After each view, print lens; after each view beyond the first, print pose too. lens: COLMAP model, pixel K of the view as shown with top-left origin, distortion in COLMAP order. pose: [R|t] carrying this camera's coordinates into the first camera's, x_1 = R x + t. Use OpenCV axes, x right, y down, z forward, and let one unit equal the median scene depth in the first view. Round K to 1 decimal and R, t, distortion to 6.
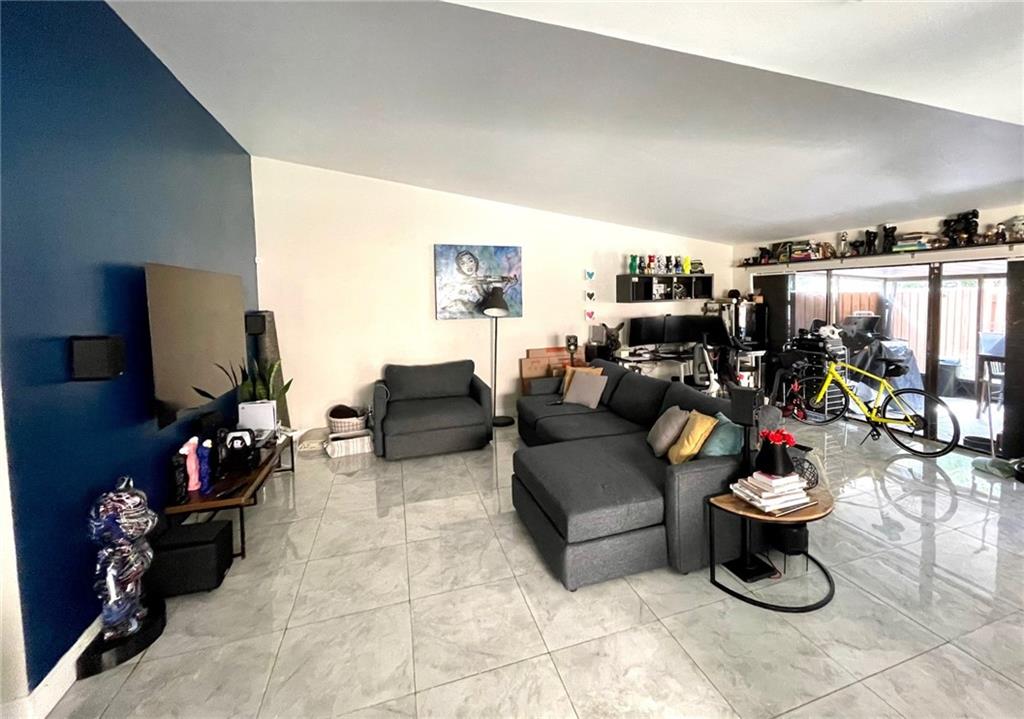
lens RADIAL K [[436.7, 0, 552.0], [0, 436.7, 319.4], [0, 0, 1]] dist [-0.001046, -0.000363]
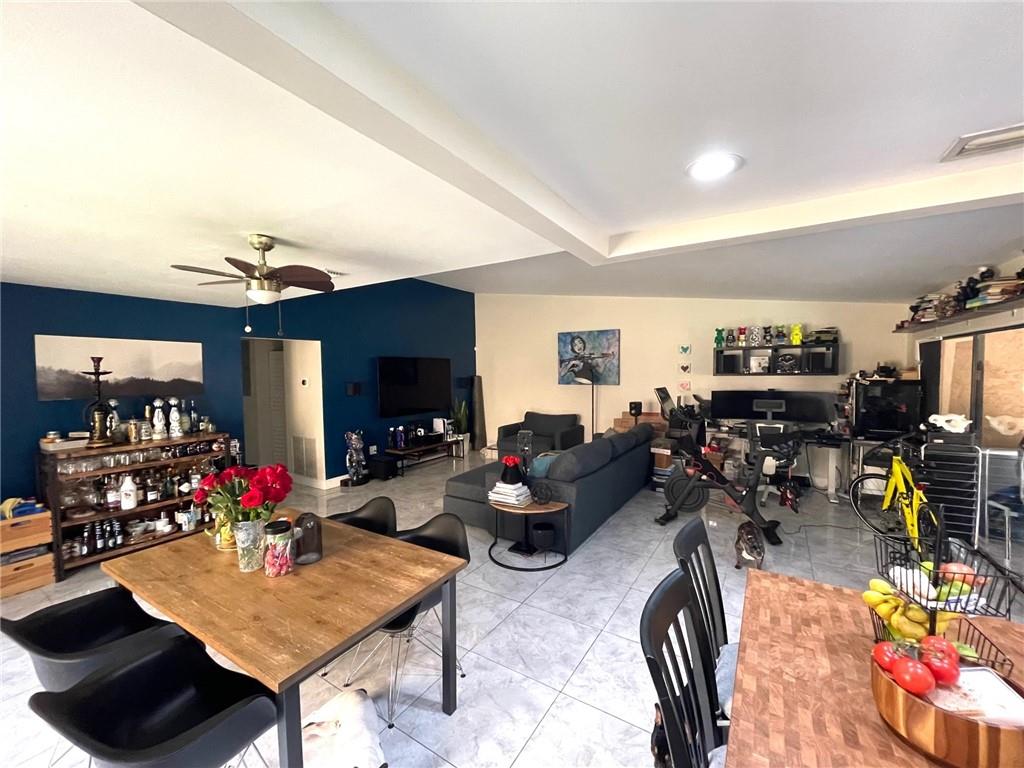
lens RADIAL K [[414.4, 0, 512.1], [0, 414.4, 384.1], [0, 0, 1]] dist [0.000793, -0.000032]
pose [[0.614213, 0.036954, -0.788275, 0.697740], [-0.040870, 0.999052, 0.014990, -0.013851], [0.788081, 0.023010, 0.615141, 0.023193]]
